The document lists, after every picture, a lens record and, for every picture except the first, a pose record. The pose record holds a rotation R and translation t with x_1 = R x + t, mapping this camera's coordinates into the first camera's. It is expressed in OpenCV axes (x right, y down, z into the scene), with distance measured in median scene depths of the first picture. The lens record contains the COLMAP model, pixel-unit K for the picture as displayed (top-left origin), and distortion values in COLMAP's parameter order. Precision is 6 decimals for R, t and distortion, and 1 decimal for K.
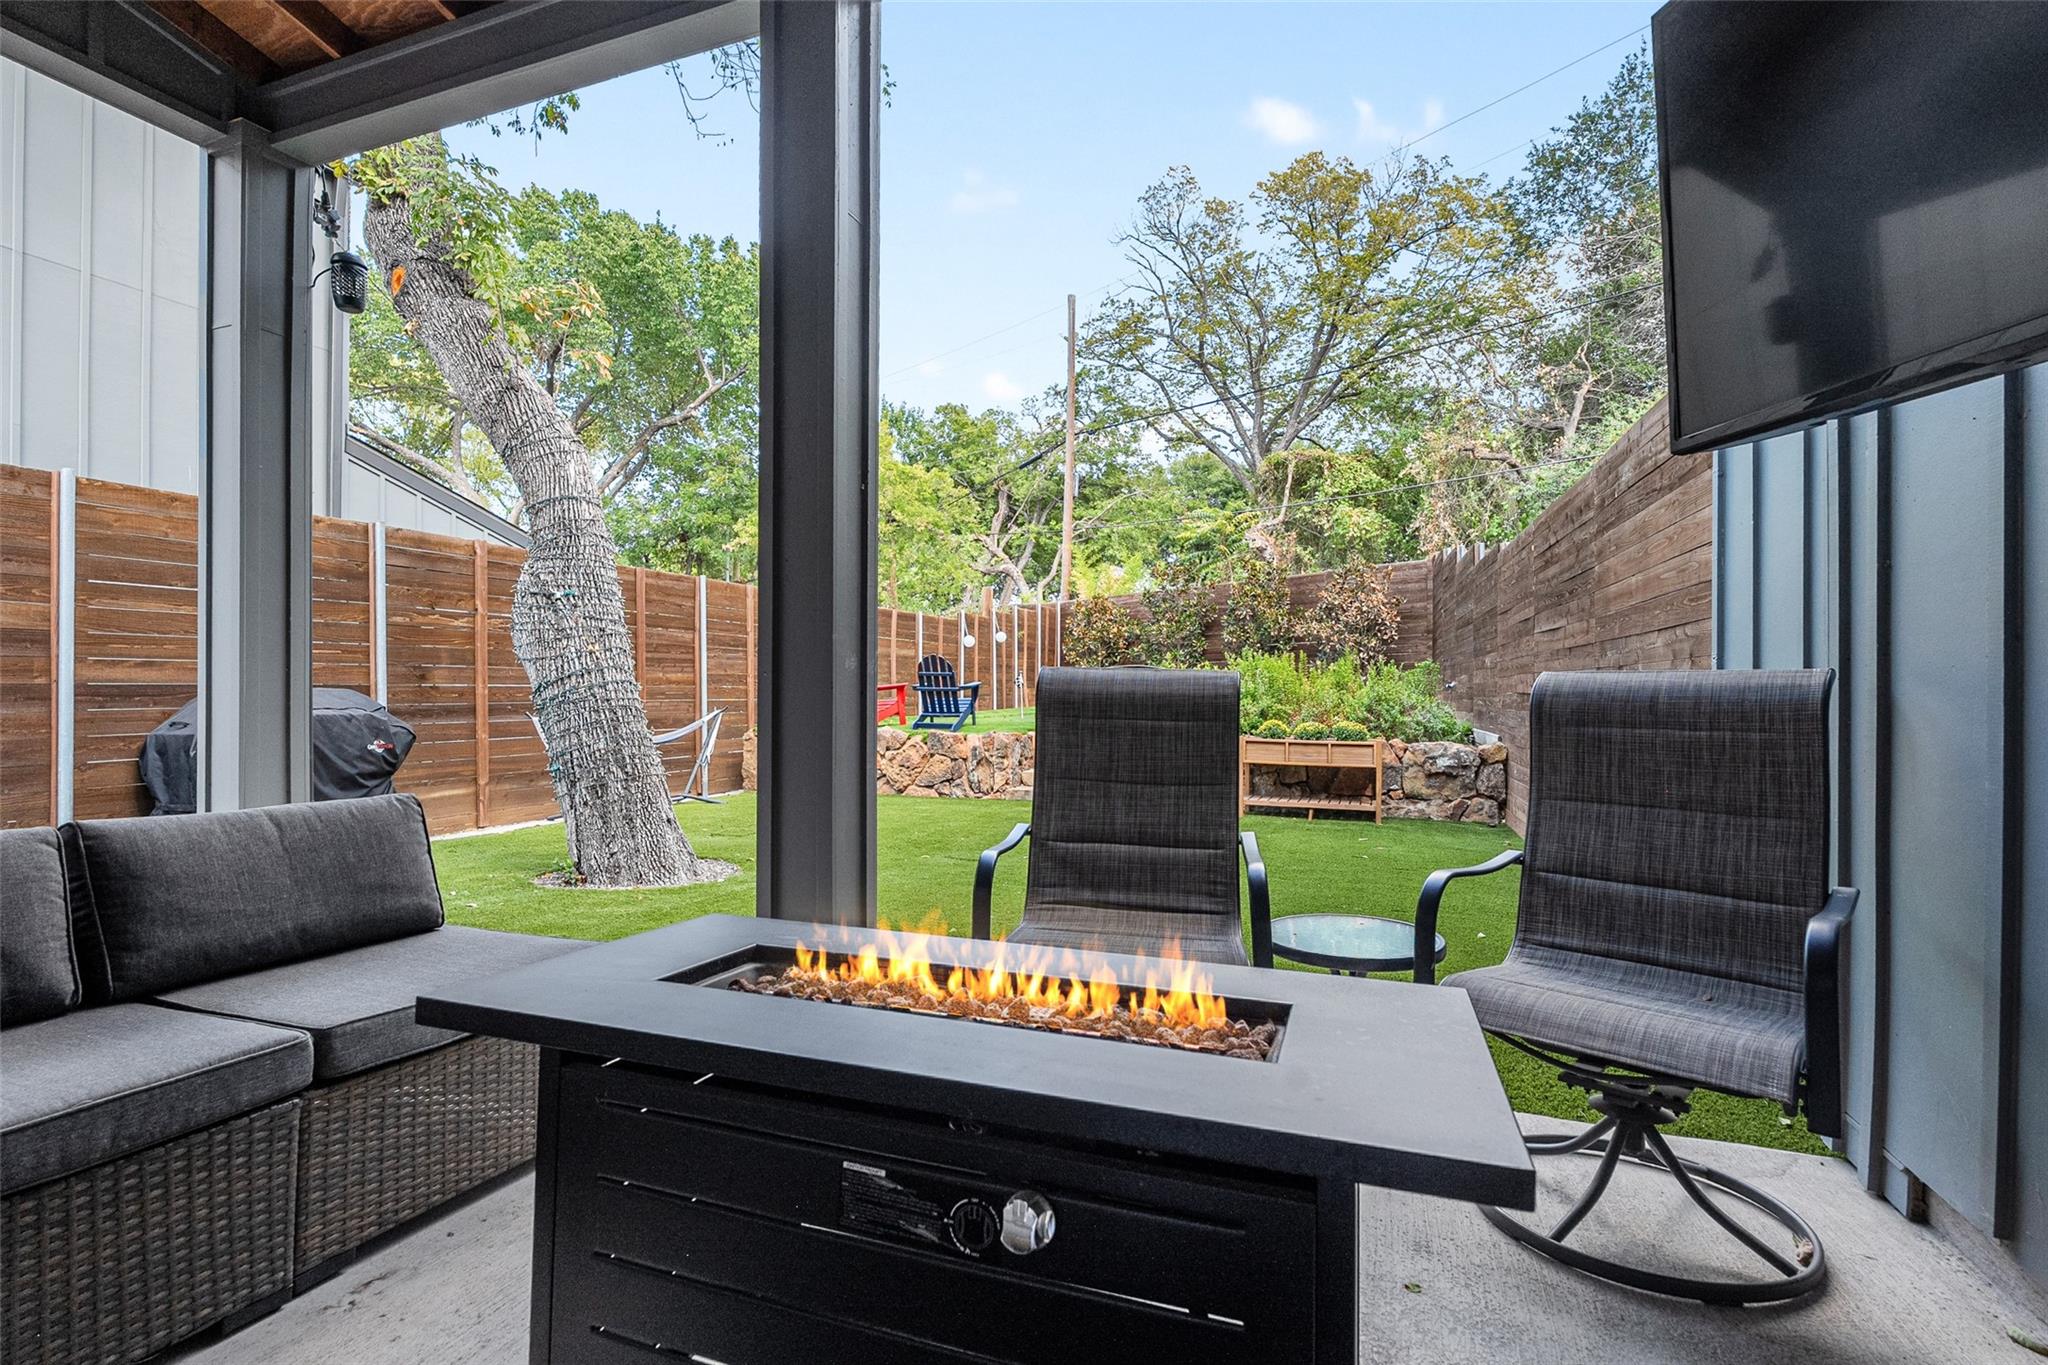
lens RADIAL K [[922.8, 0, 1008.7], [0, 922.8, 687.3], [0, 0, 1]] dist [-0.004619, 0.001049]
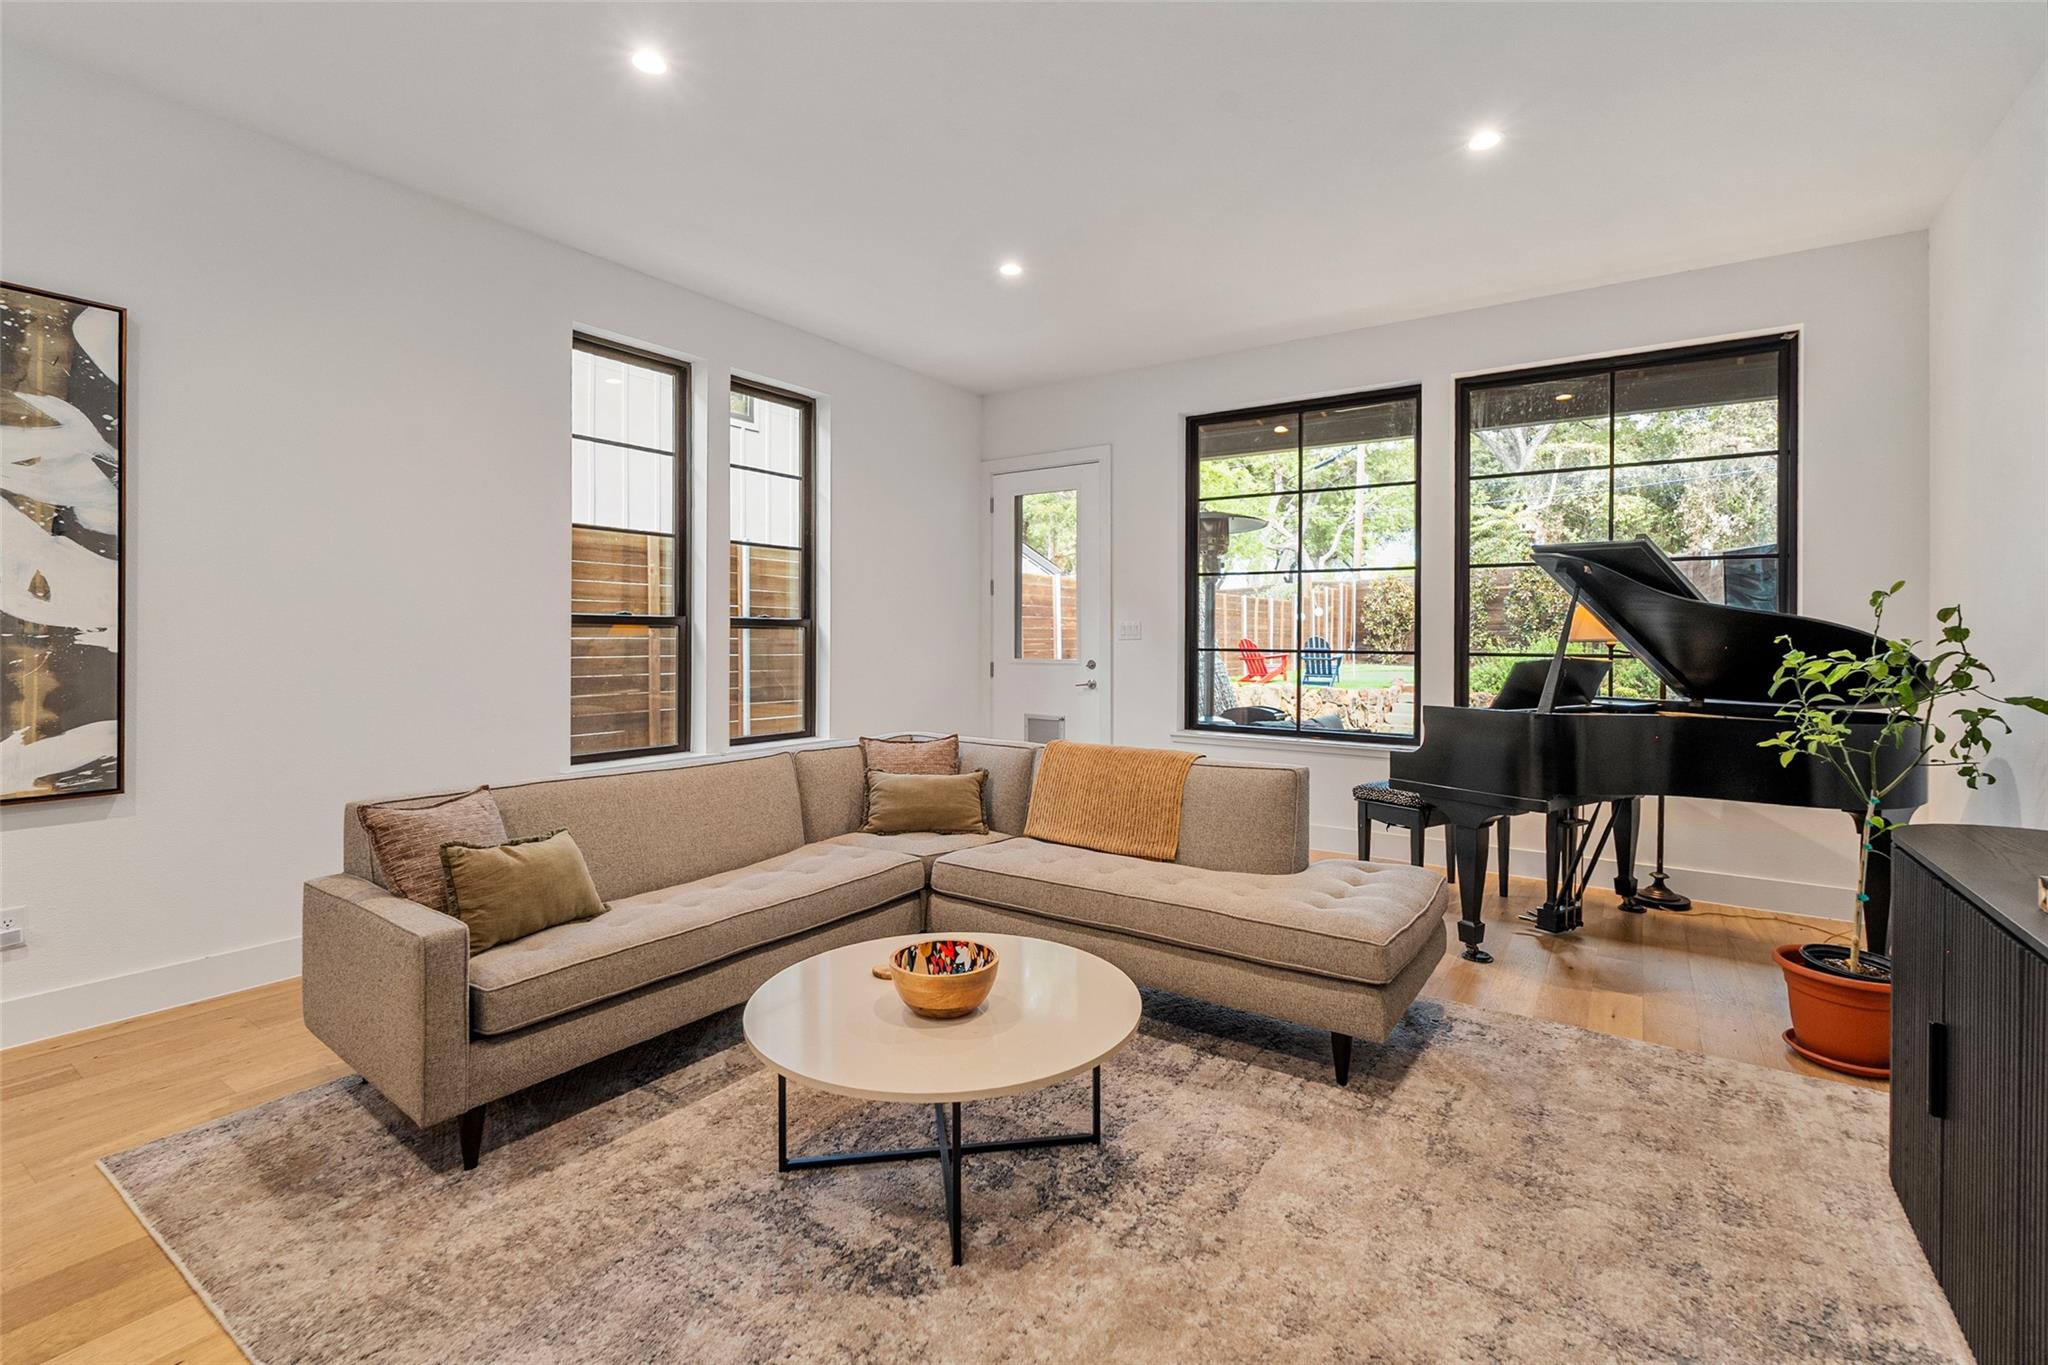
lens RADIAL K [[922.8, 0, 991.7], [0, 922.8, 637.5], [0, 0, 1]] dist [-0.004619, 0.001049]
pose [[0.973916, 0.005307, -0.226848, -0.151376], [-0.002756, 0.999929, 0.011562, -0.029399], [0.226893, -0.010635, 0.973862, -0.358628]]
